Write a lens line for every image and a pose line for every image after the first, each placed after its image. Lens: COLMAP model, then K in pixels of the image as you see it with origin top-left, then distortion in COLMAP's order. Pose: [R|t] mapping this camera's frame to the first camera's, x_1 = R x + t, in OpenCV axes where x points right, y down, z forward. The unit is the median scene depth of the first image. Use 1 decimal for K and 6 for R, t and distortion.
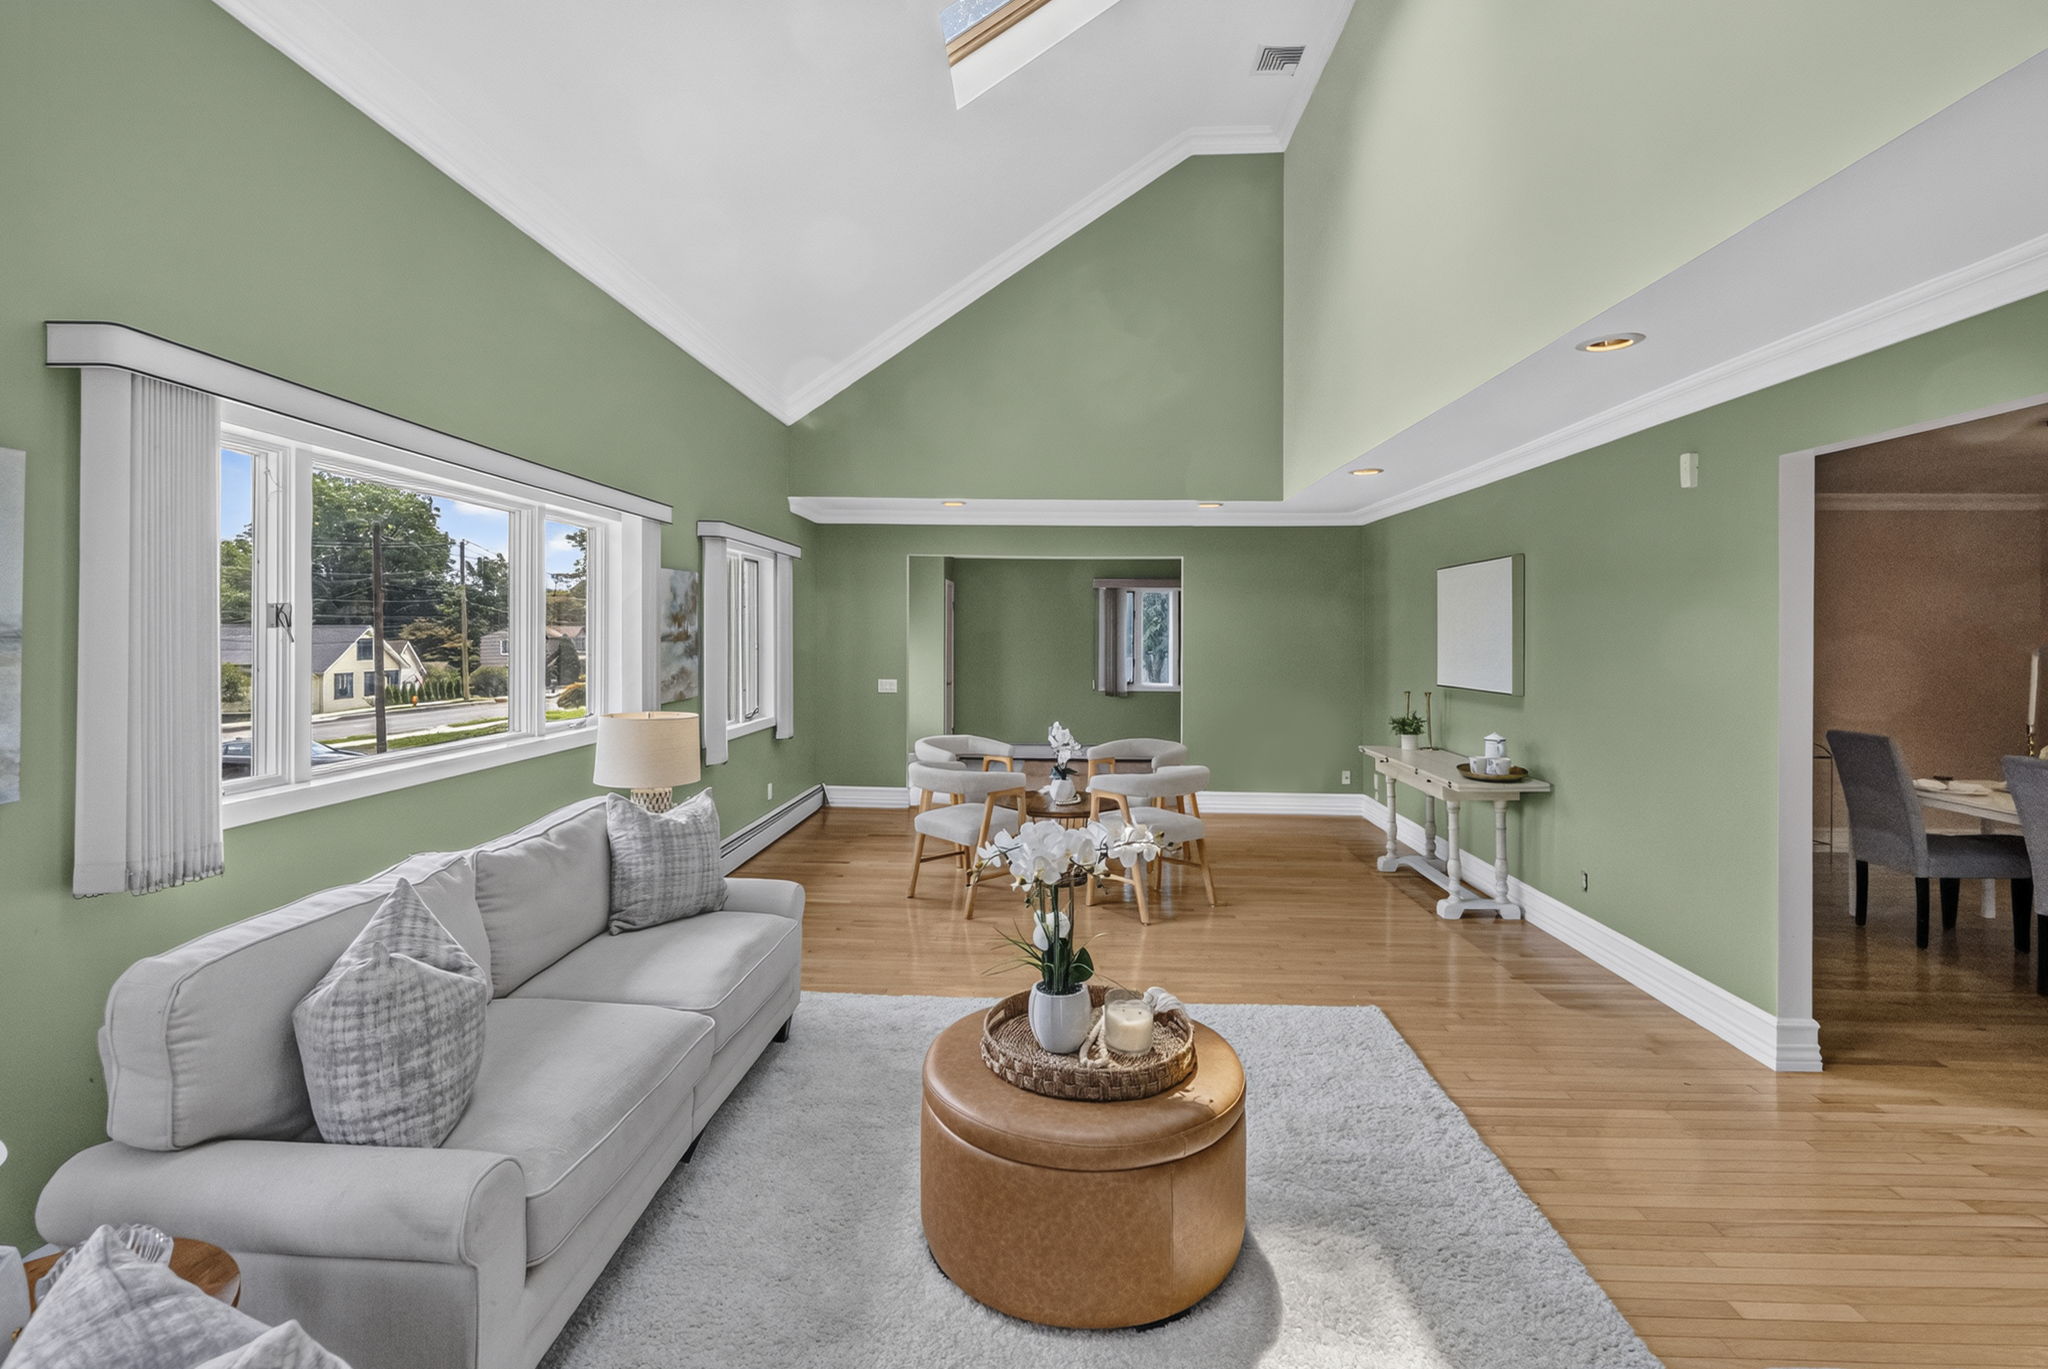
lens RADIAL K [[939.1, 0, 1032.1], [0, 939.1, 640.9], [0, 0, 1]] dist [0.002370, 0.000252]
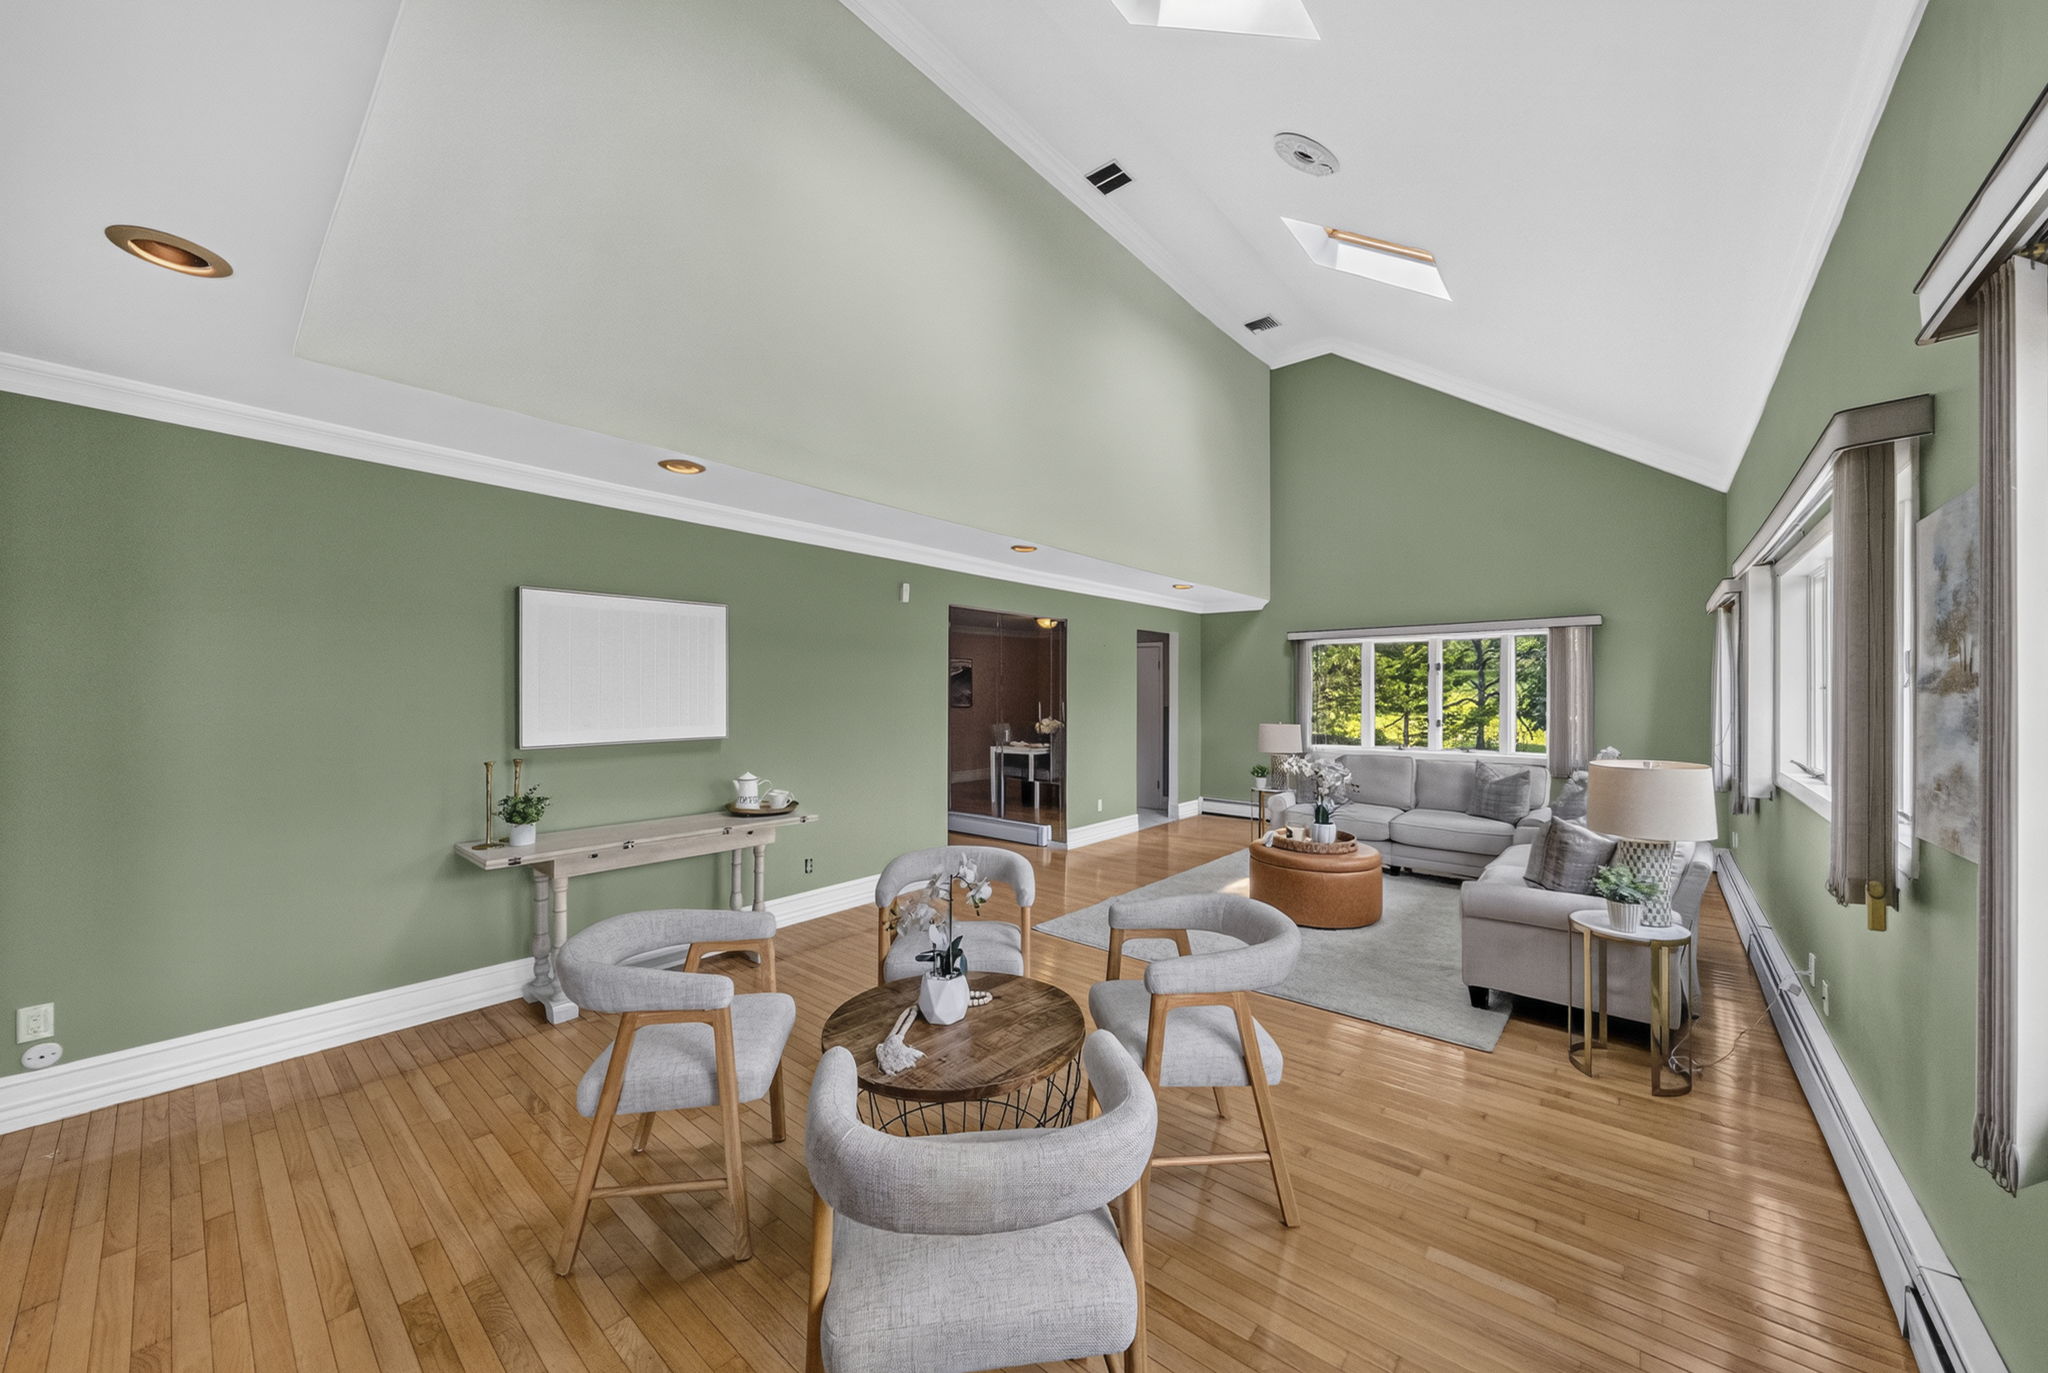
lens RADIAL K [[737.1, 0, 1024.7], [0, 737.1, 695.6], [0, 0, 1]] dist [0.000543, 0.000051]
pose [[-0.783127, -0.009578, 0.621787, -0.272467], [-0.003166, 0.999930, 0.011416, 0.000175], [-0.621853, 0.006972, -0.783103, 1.455456]]
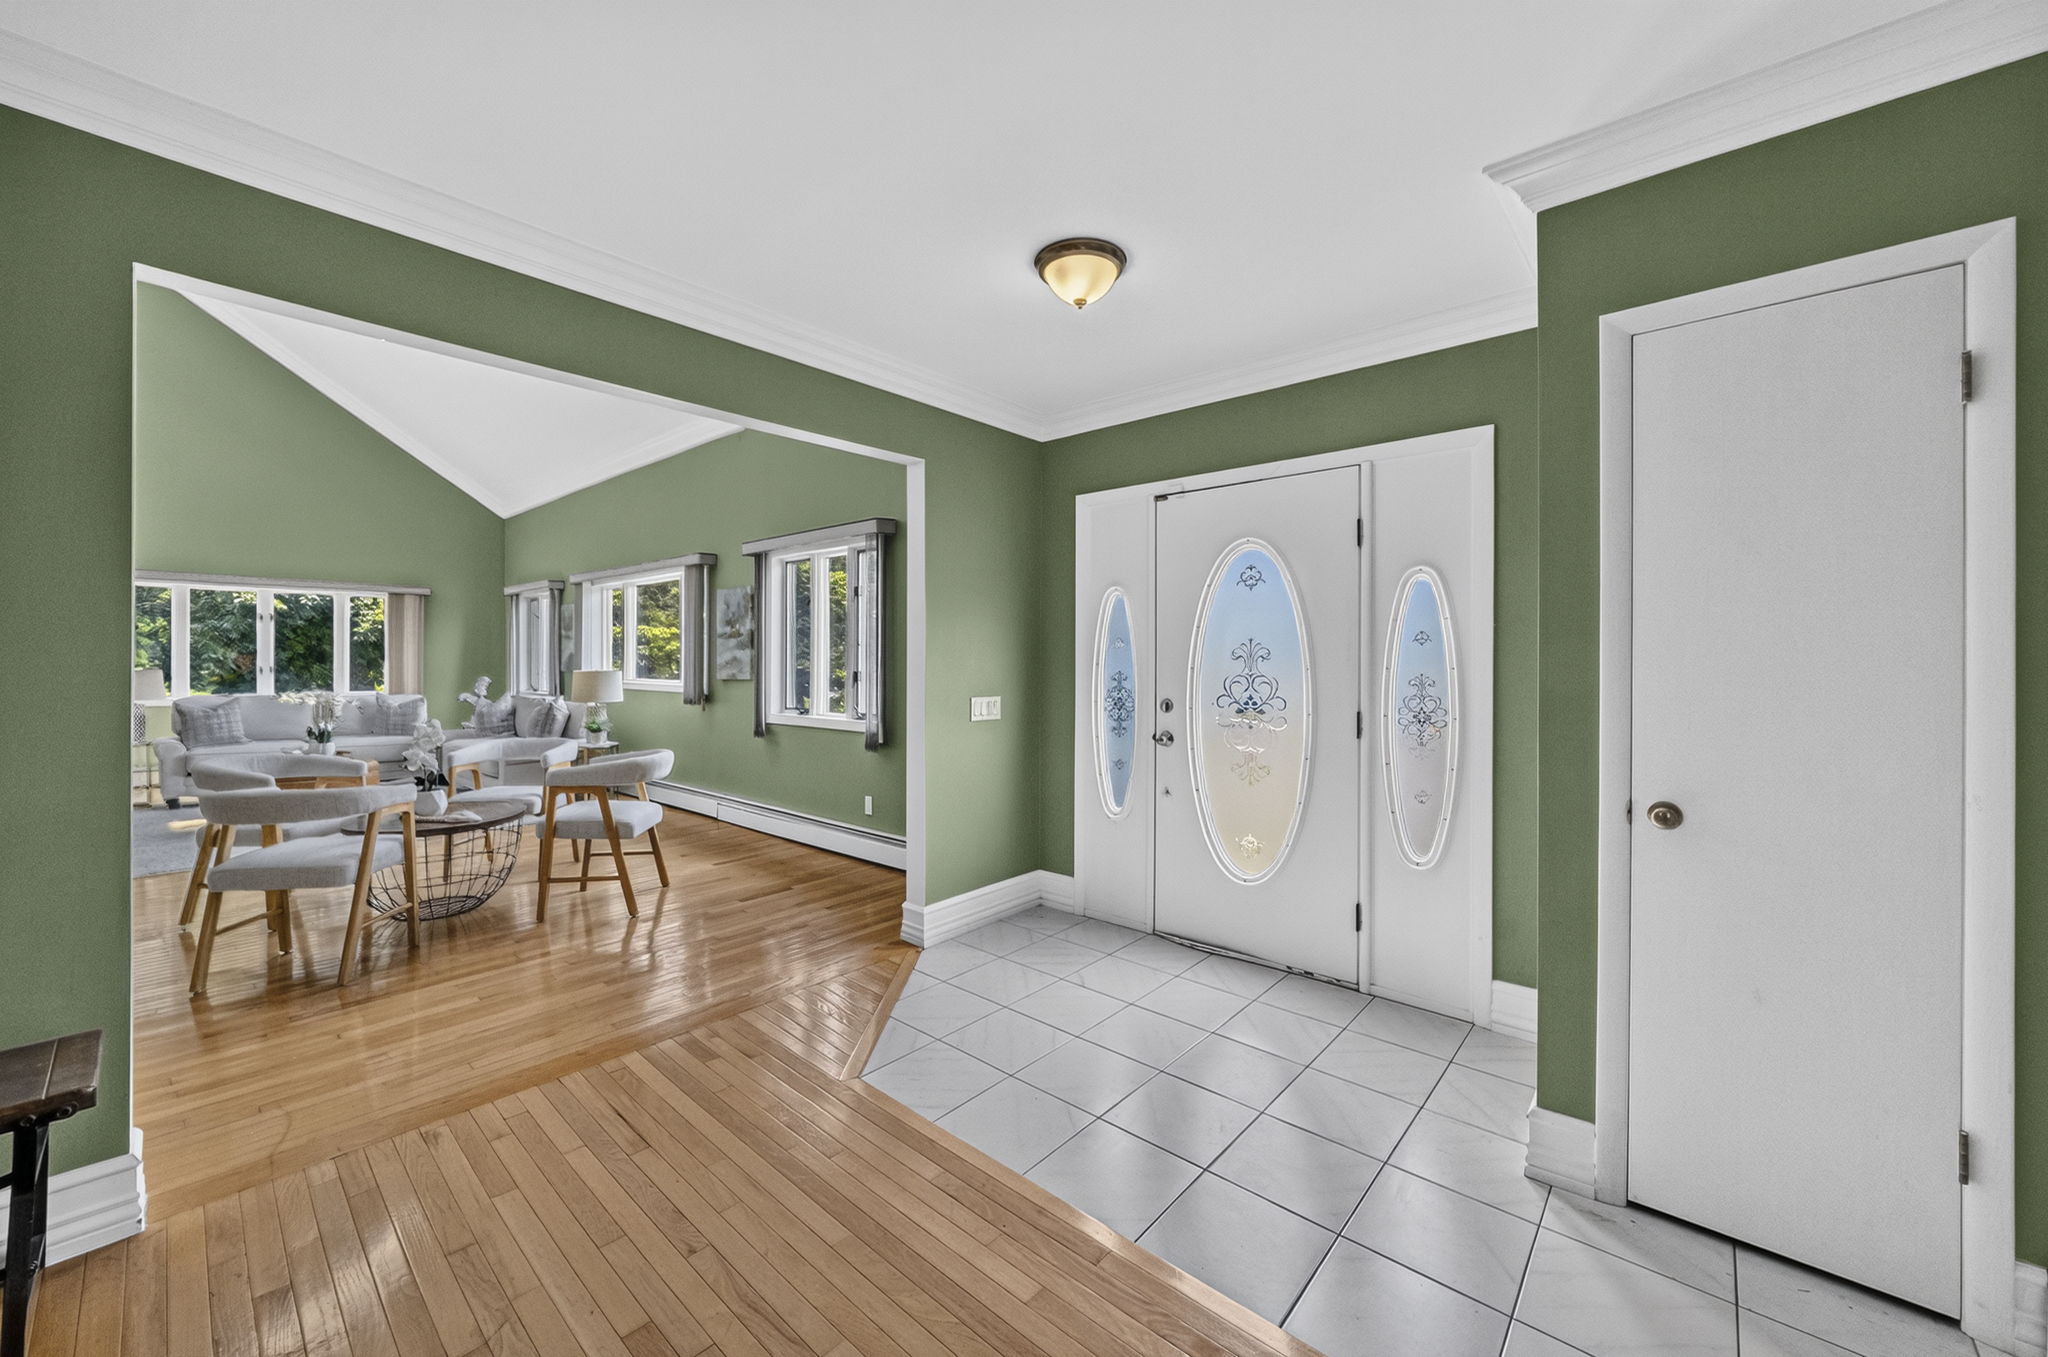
lens RADIAL K [[774.5, 0, 1021.7], [0, 774.5, 658.8], [0, 0, 1]] dist [0.000807, 0.000121]
pose [[-0.629277, -0.011270, -0.777099, 0.288363], [-0.011924, 0.999917, -0.004846, 0.035438], [0.777089, 0.006217, -0.629359, 2.114829]]
